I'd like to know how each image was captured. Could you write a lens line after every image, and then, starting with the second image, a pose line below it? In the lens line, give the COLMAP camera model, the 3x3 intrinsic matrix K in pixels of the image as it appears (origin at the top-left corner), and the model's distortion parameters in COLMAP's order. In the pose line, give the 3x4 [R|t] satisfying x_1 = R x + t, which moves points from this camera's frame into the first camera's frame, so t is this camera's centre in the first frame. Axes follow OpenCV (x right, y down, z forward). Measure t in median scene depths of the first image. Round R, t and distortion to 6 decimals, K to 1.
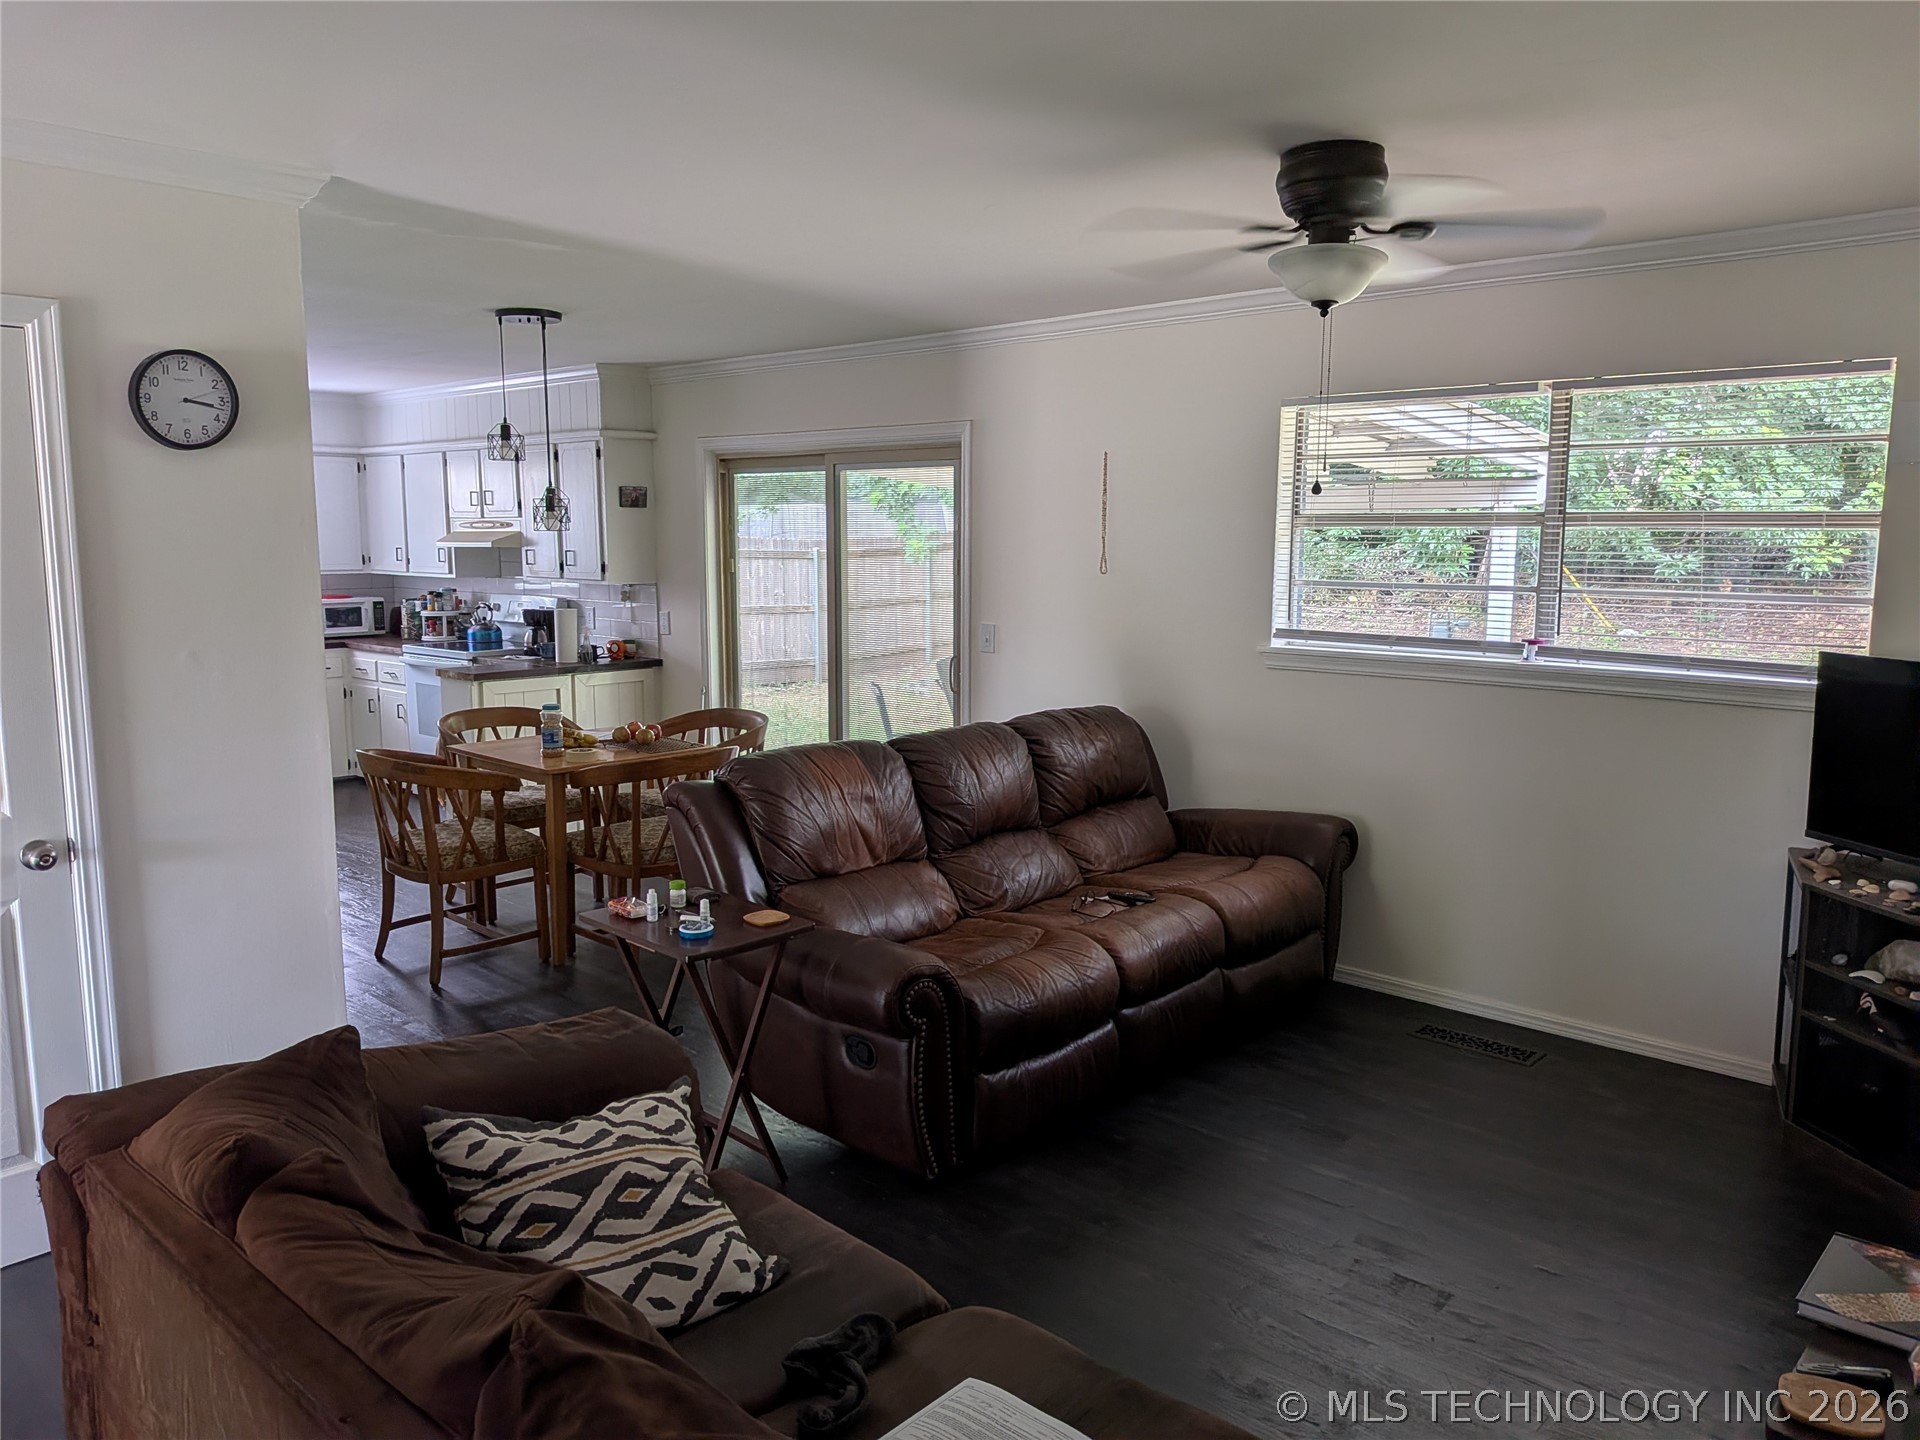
lens RADIAL K [[1422.5, 0, 960.0], [0, 1422.5, 720.0], [0, 0, 1]] dist [0.117468, -0.226768]
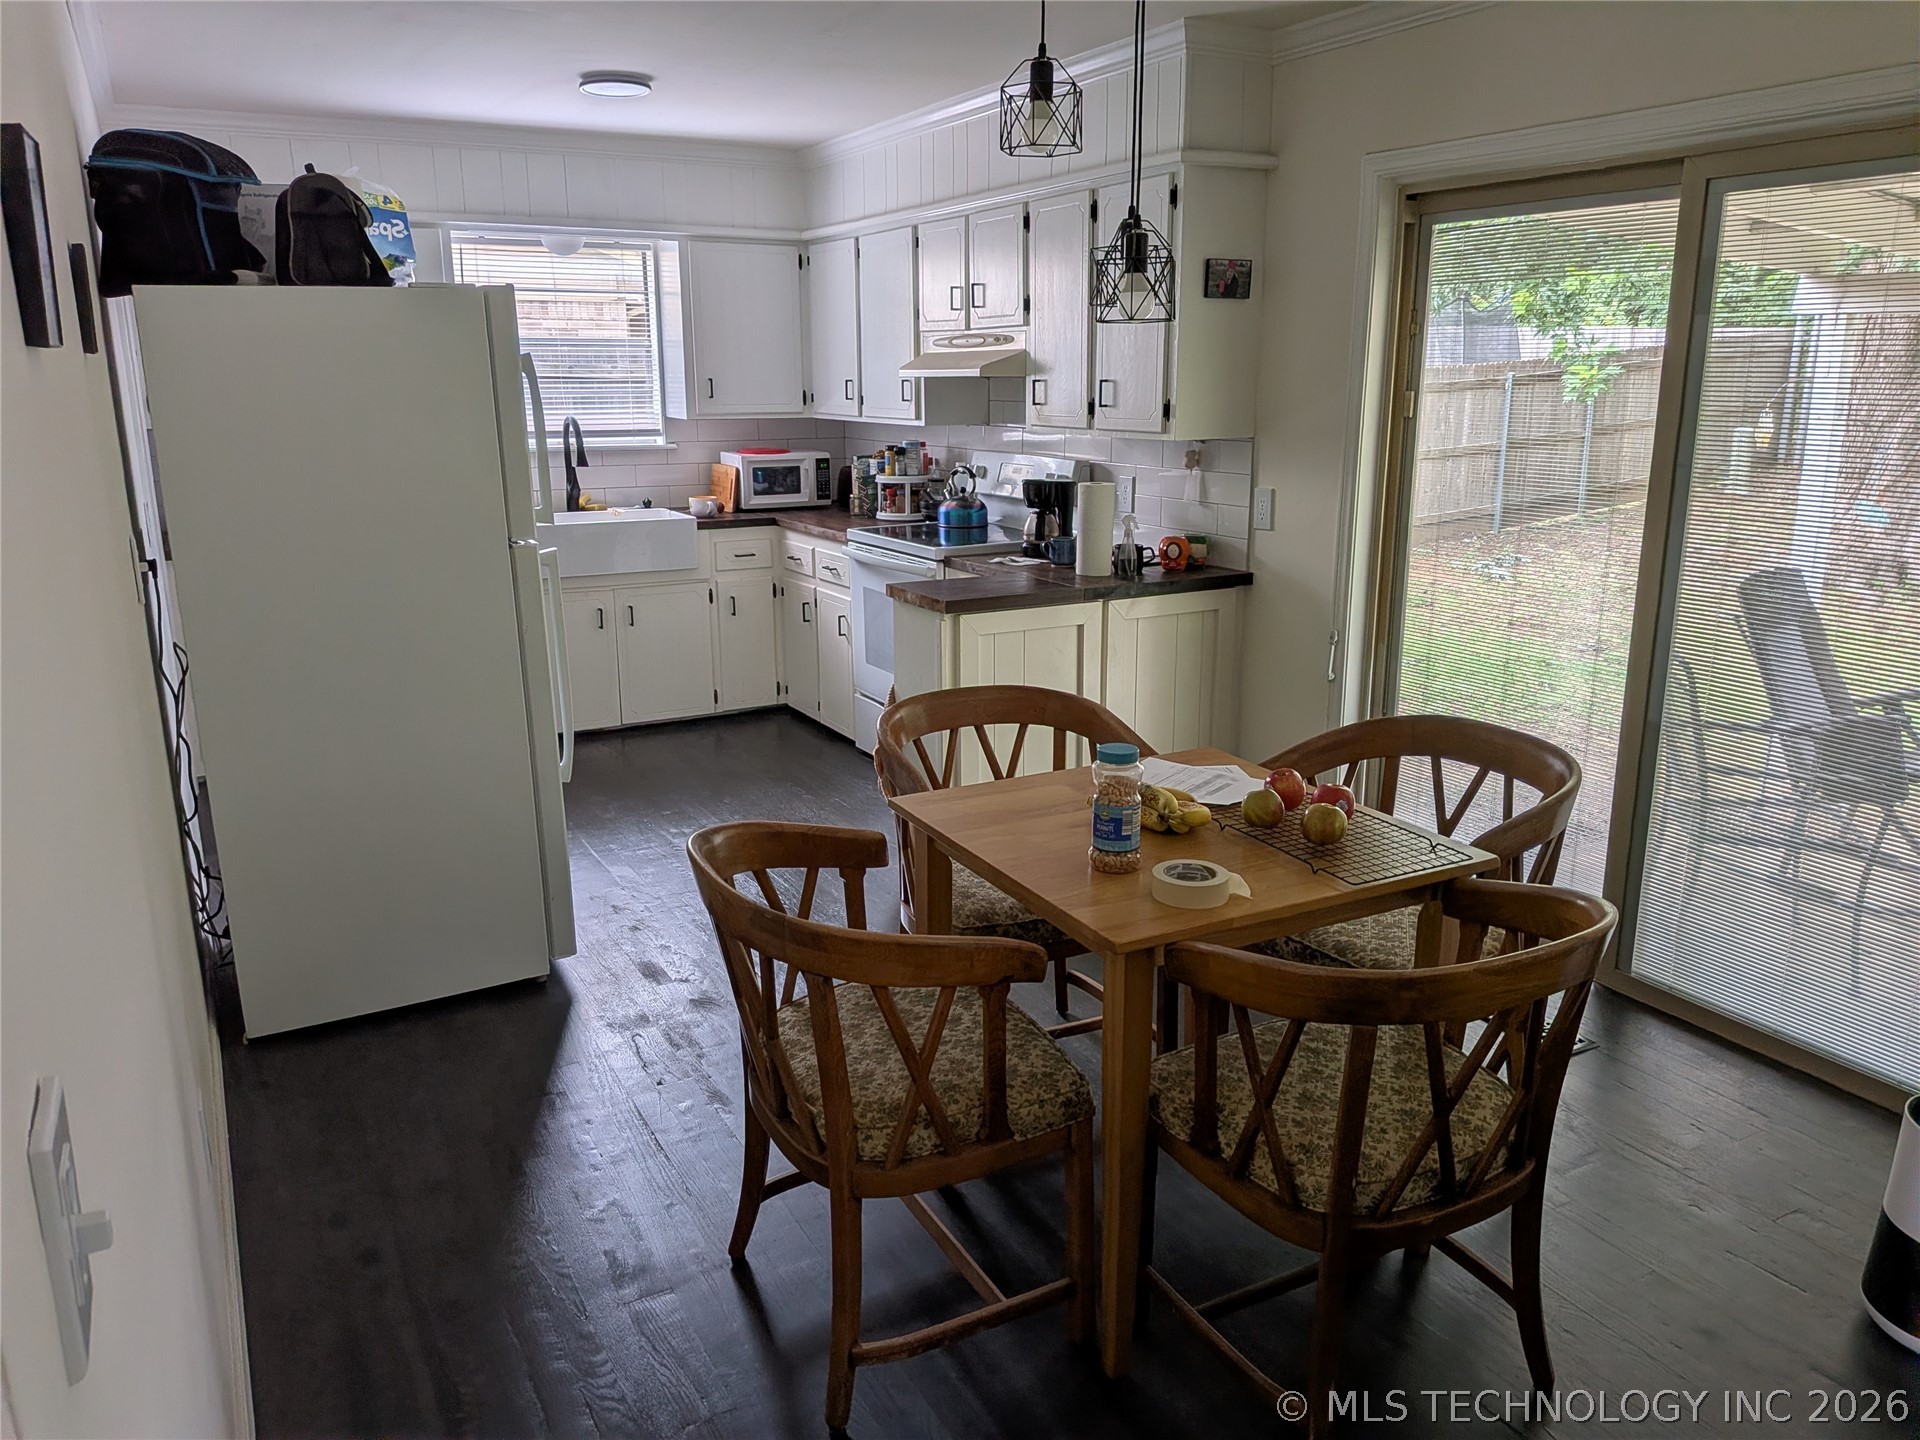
lens RADIAL K [[1422.5, 0, 960.0], [0, 1422.5, 720.0], [0, 0, 1]] dist [0.117468, -0.226768]
pose [[0.950593, 0.069530, -0.302554, -0.136359], [-0.036205, 0.992775, 0.114398, -0.043260], [0.308322, -0.097791, 0.946242, 0.397356]]
